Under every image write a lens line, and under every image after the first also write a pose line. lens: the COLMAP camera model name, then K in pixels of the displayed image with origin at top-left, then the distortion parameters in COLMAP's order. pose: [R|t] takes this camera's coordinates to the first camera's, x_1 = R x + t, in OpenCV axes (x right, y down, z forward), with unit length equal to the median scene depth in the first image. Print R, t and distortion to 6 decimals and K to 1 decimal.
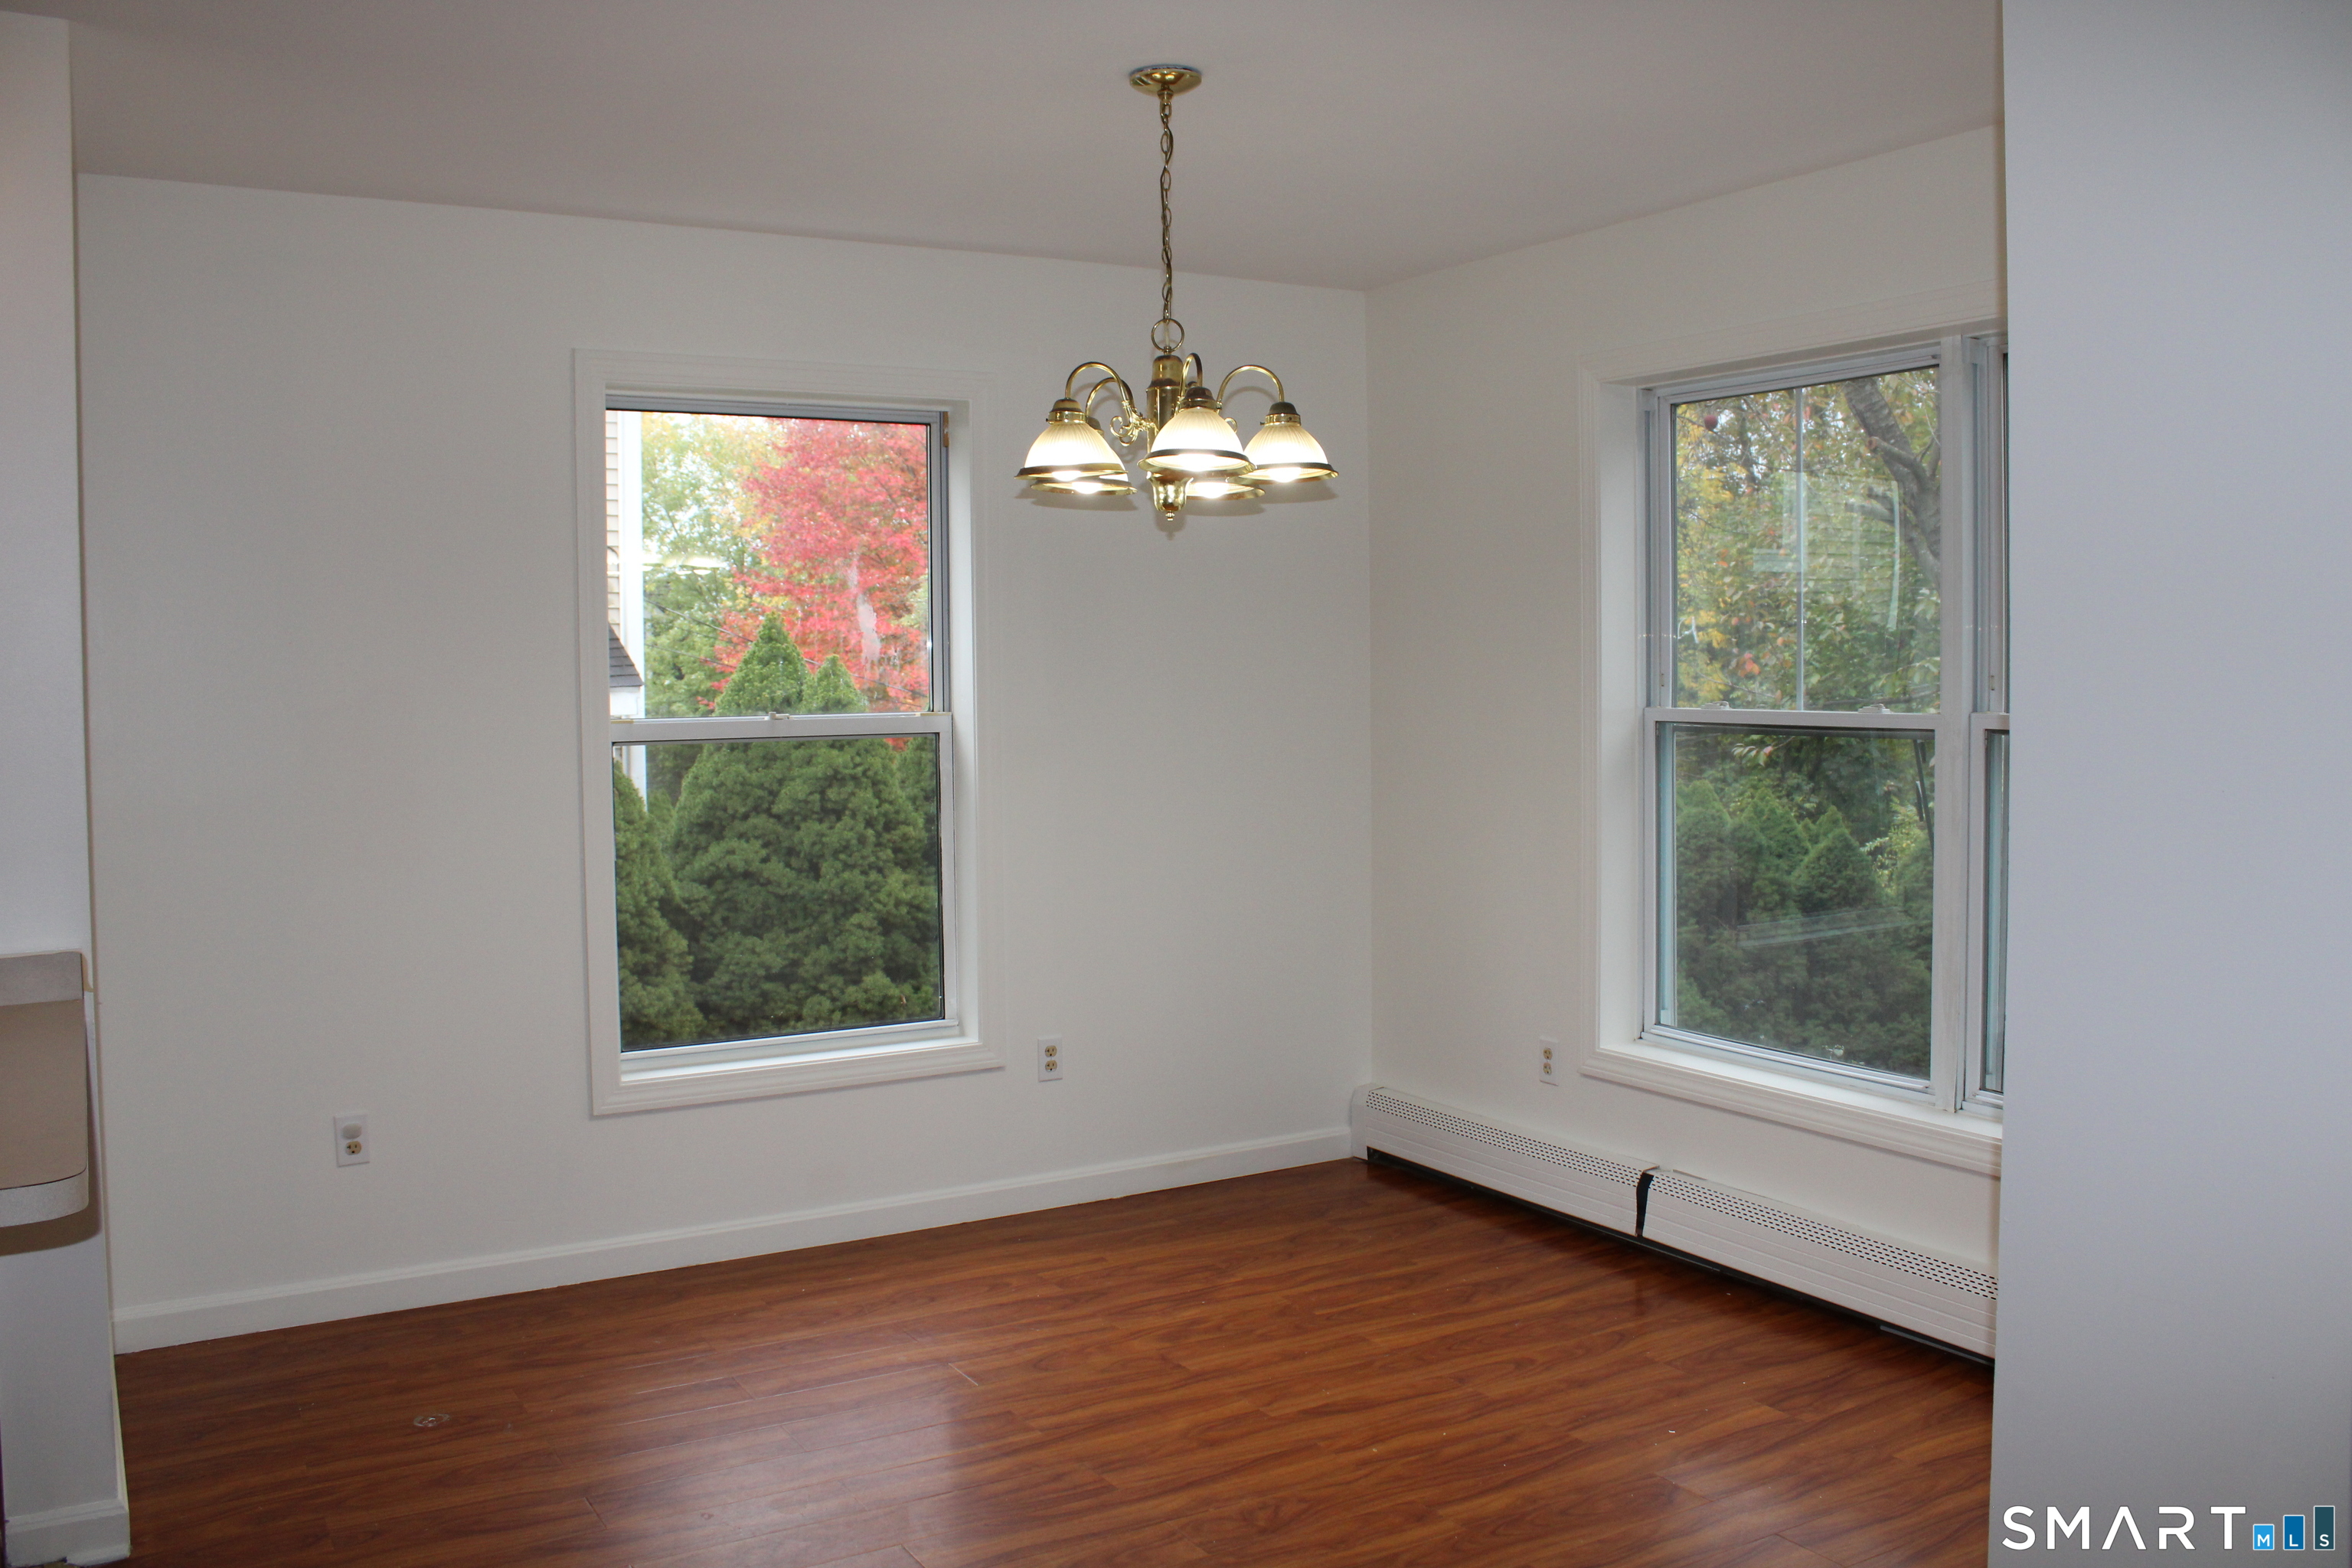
lens RADIAL K [[1955.6, 0, 1167.9], [0, 1955.6, 761.0], [0, 0, 1]] dist [-0.157367, 0.138799]
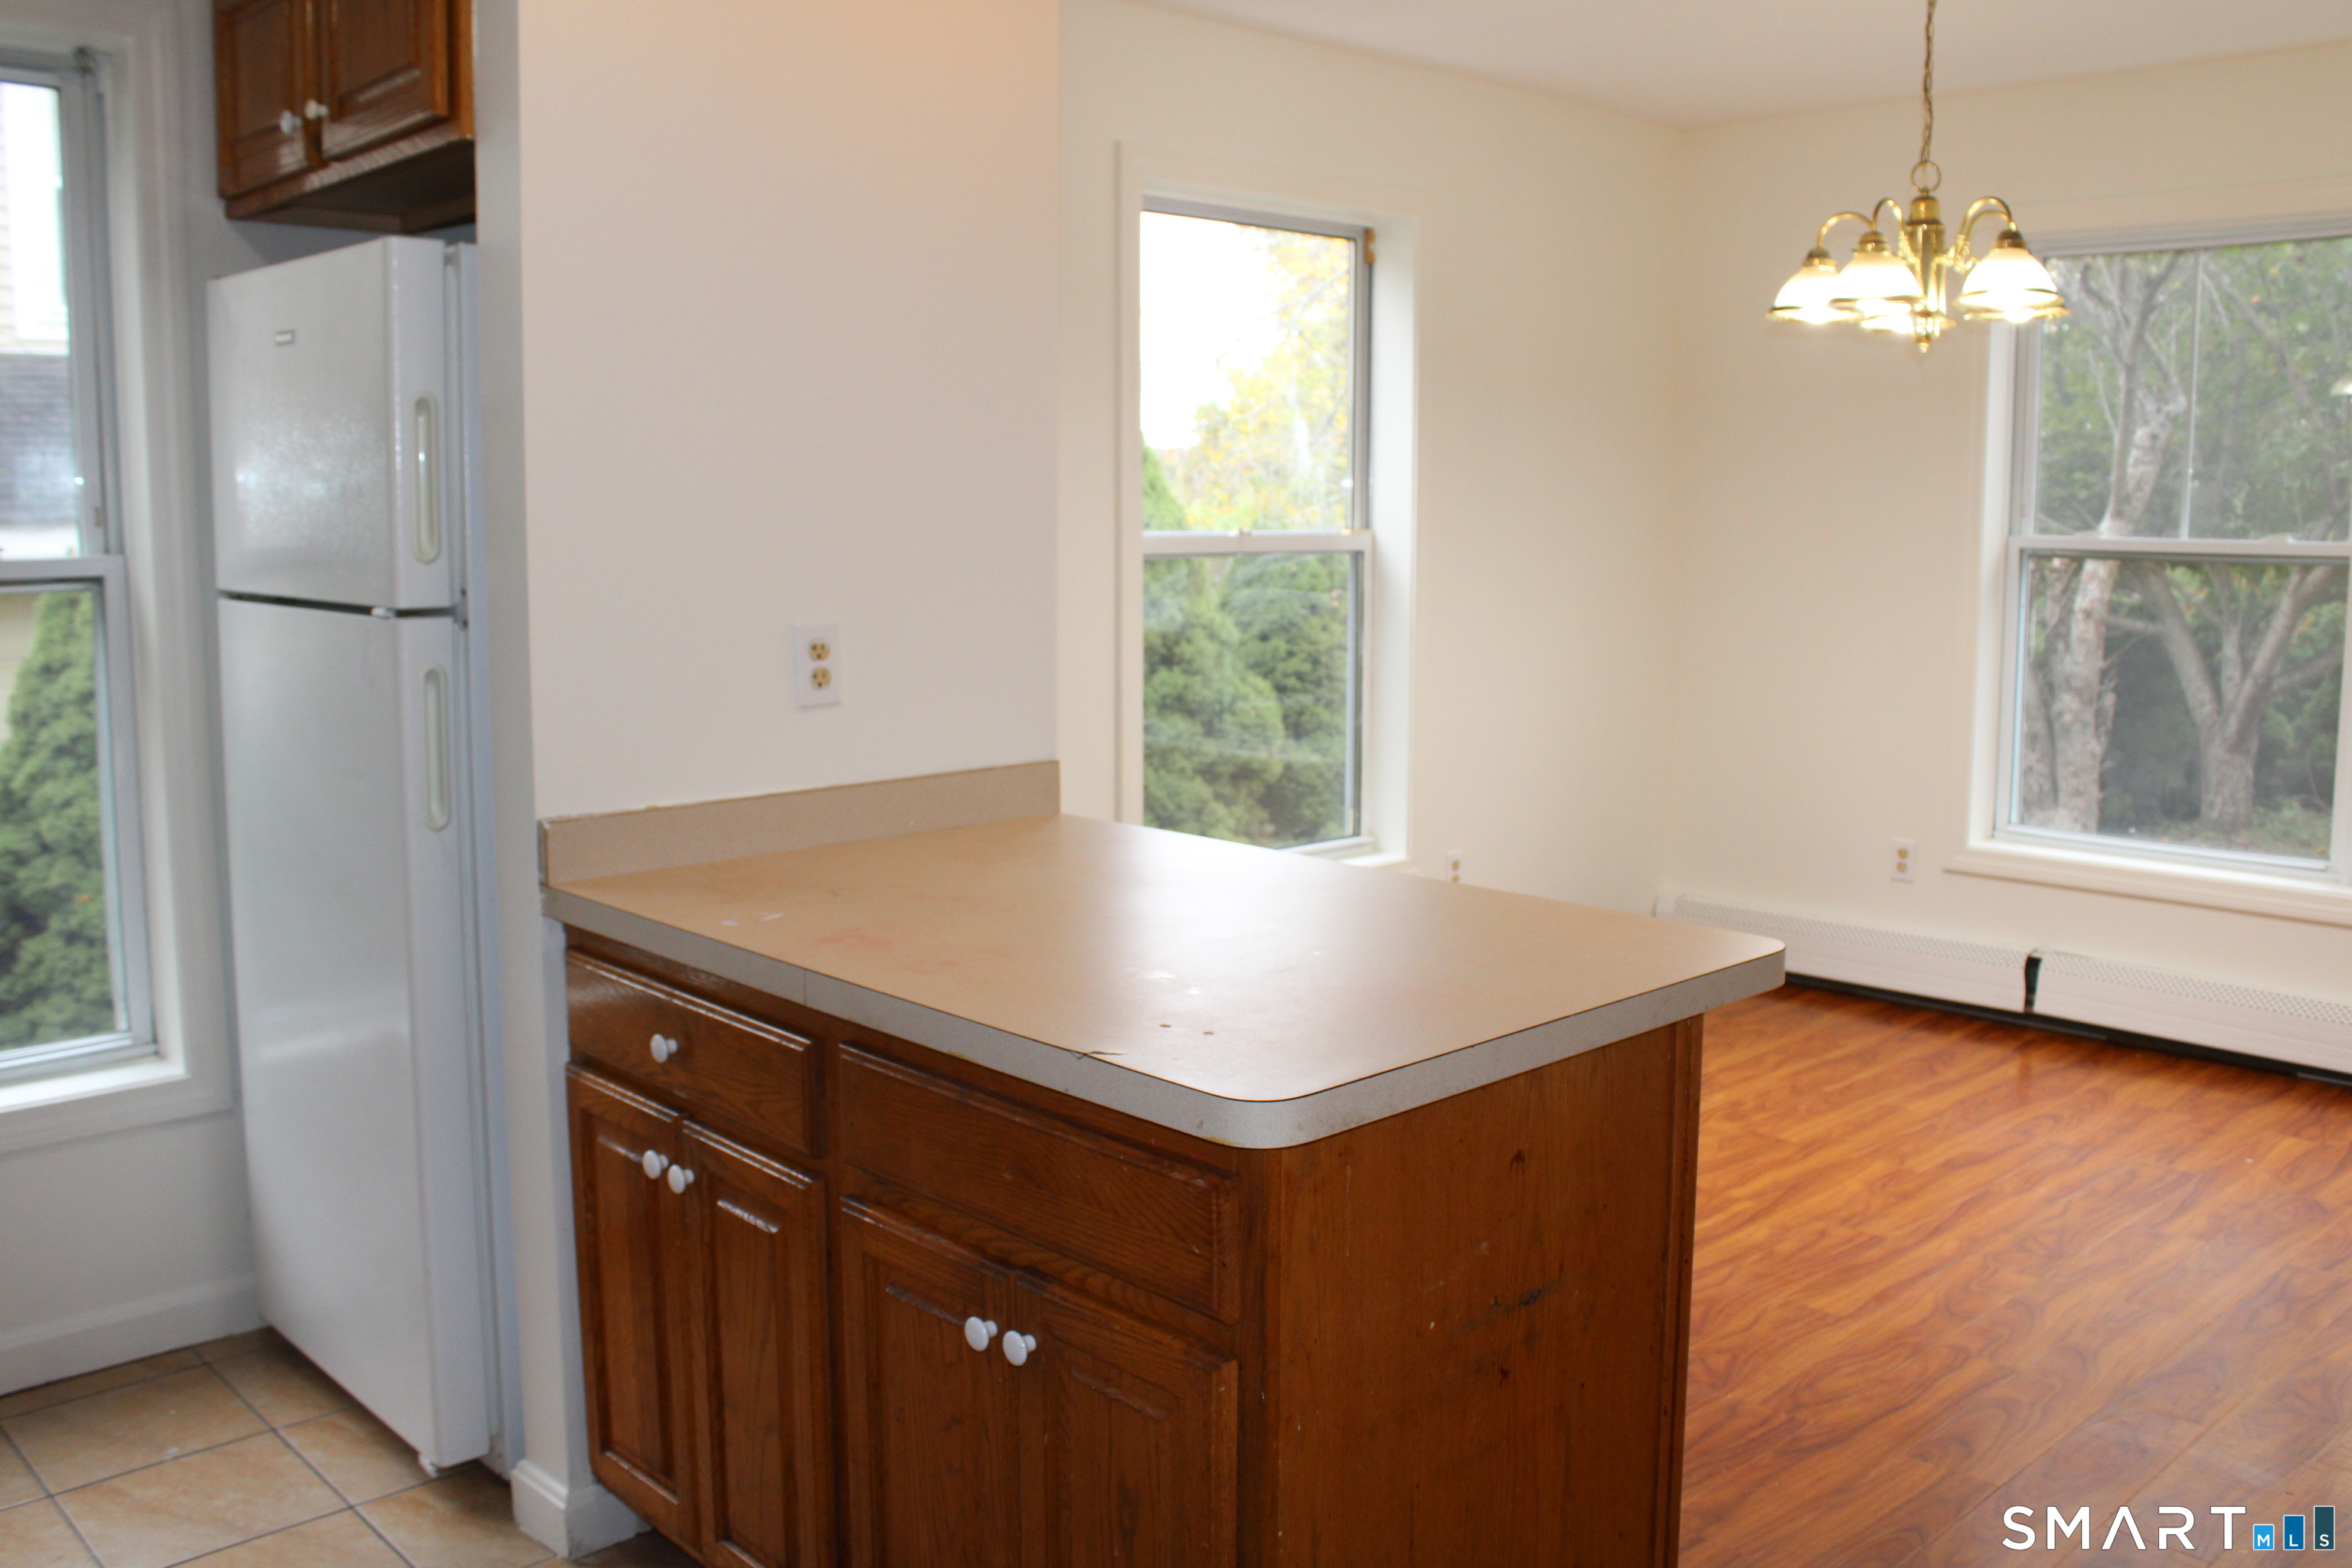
lens RADIAL K [[2038.3, 0, 1173.2], [0, 2038.3, 752.5], [0, 0, 1]] dist [-0.158279, 0.152831]
pose [[0.975115, -0.014832, 0.221203, -0.550973], [-0.000999, 0.997455, 0.071285, 0.017838], [-0.221697, -0.069732, 0.972619, 0.001437]]
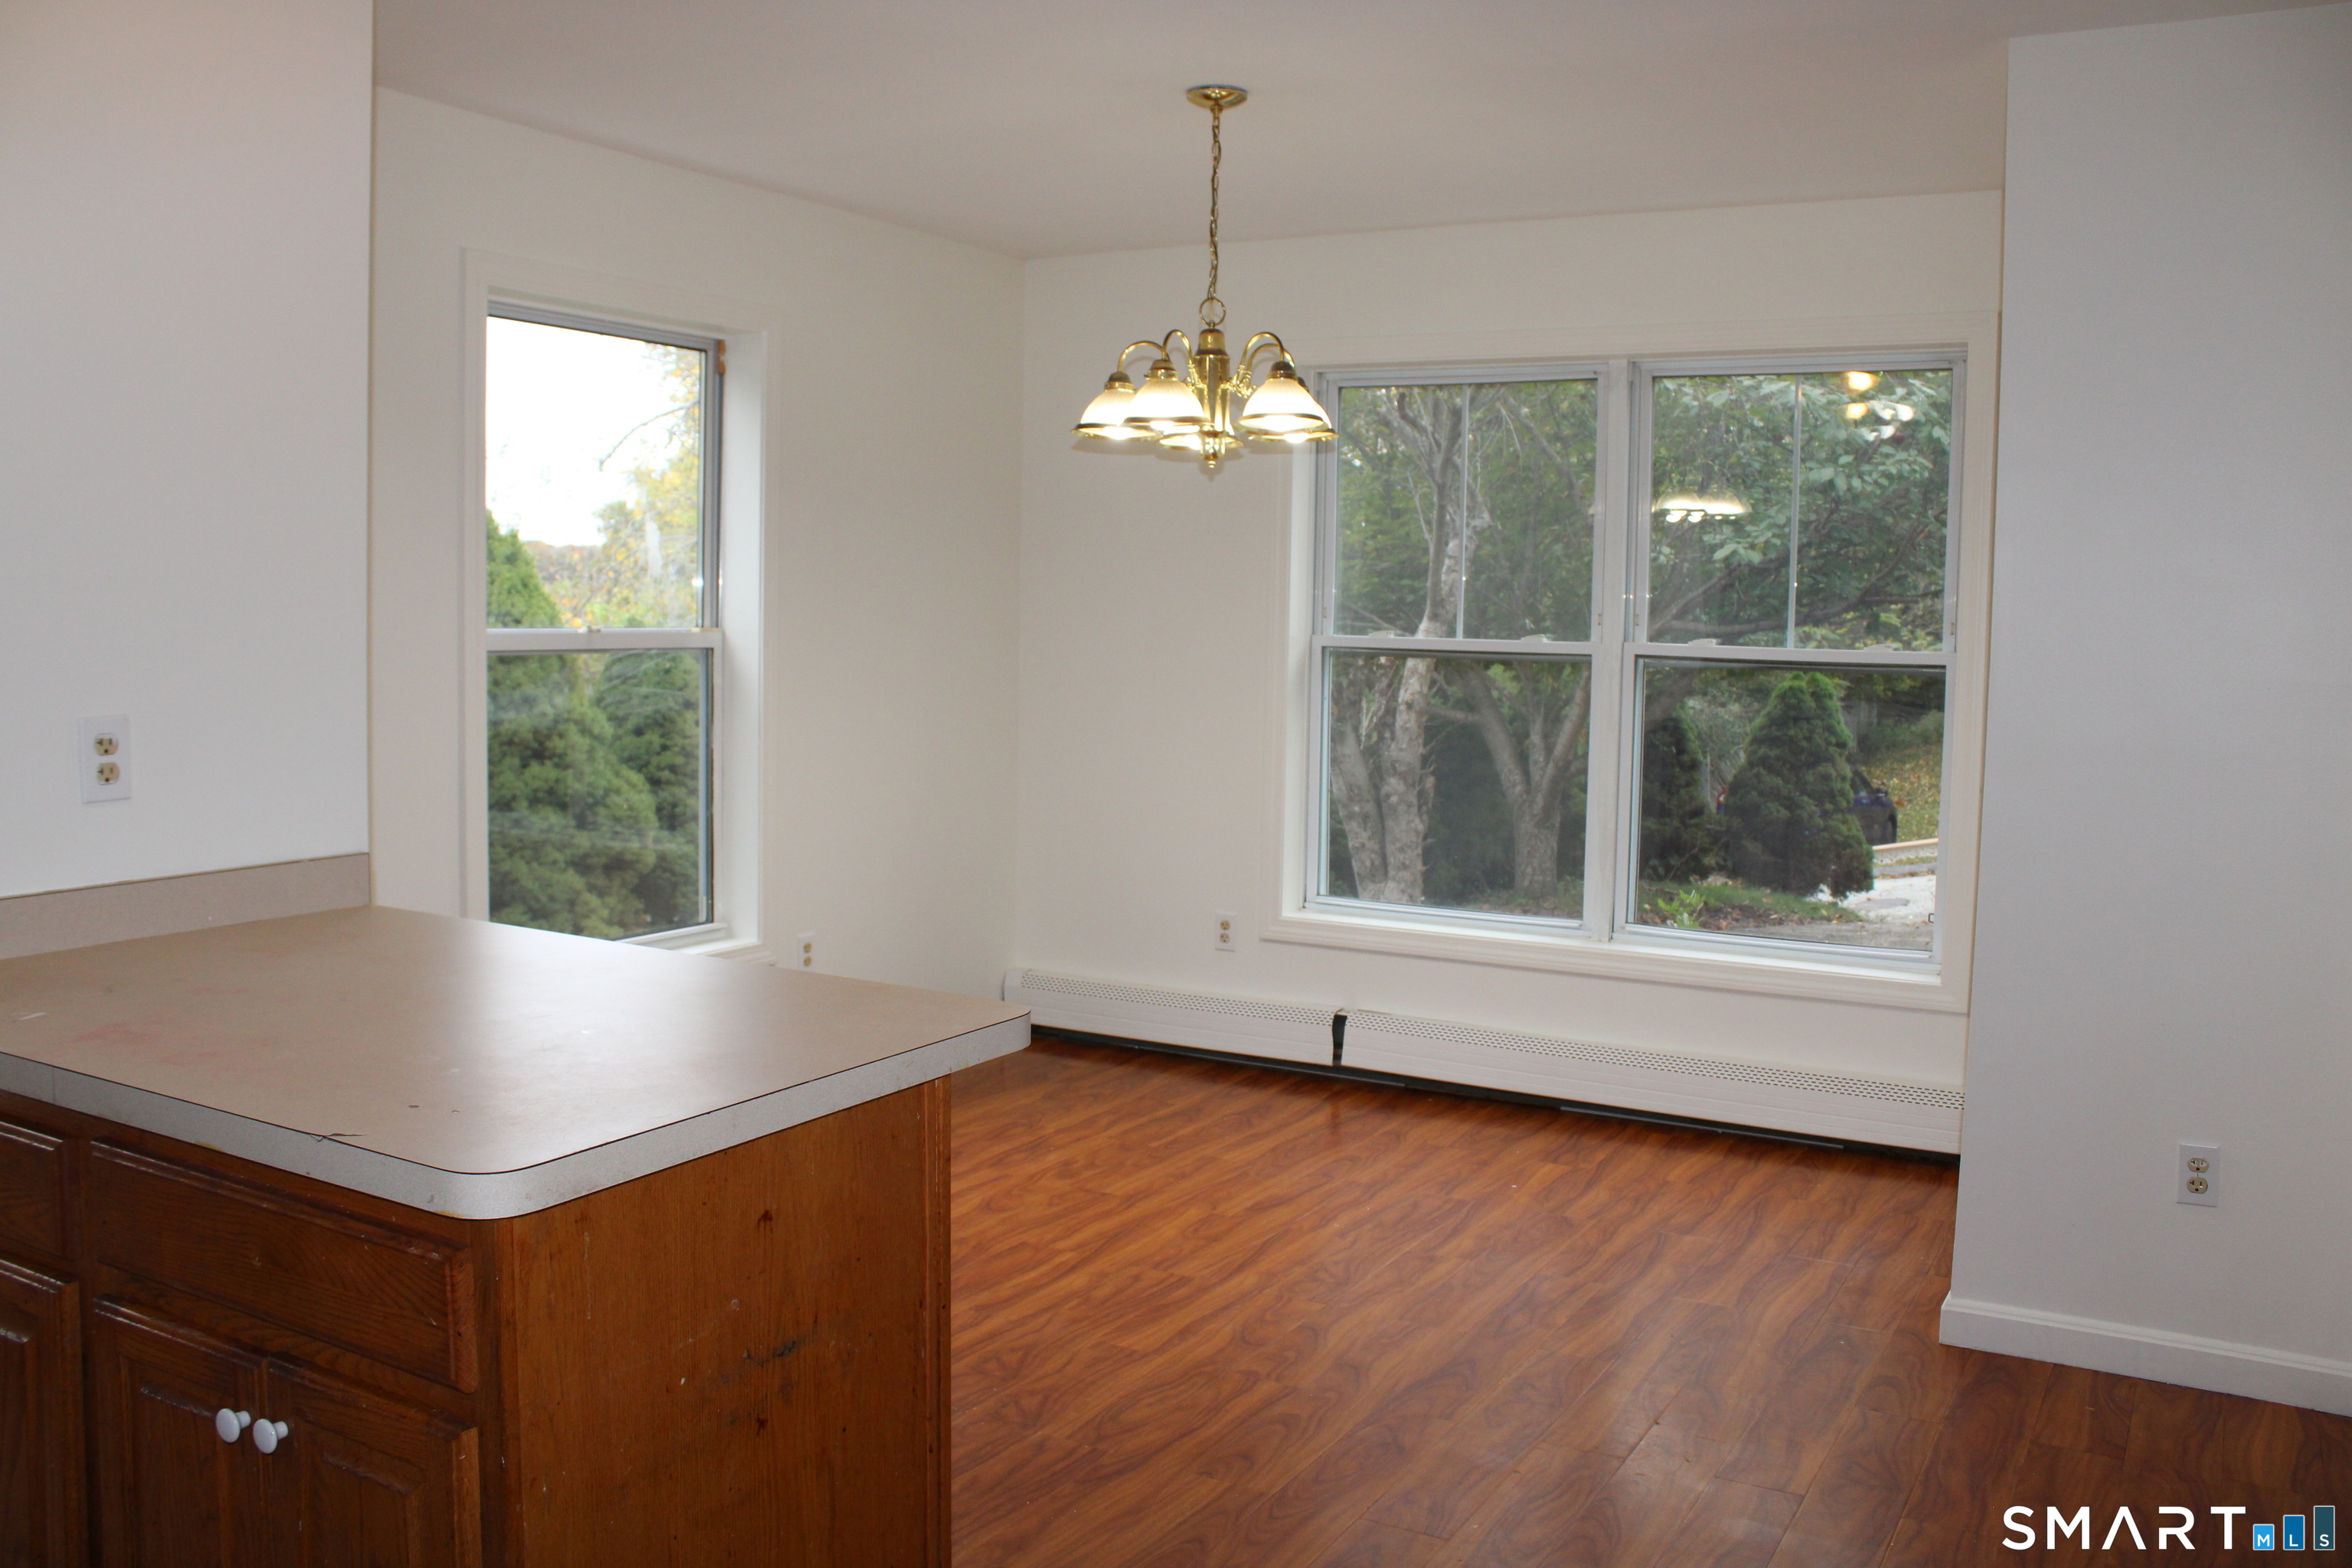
lens RADIAL K [[1955.6, 0, 1167.9], [0, 1955.6, 761.0], [0, 0, 1]] dist [-0.157367, 0.138799]
pose [[0.870149, -0.012622, 0.492627, -0.516702], [-0.002230, 0.999561, 0.029549, 0.018252], [-0.492783, -0.026811, 0.869739, -0.026885]]
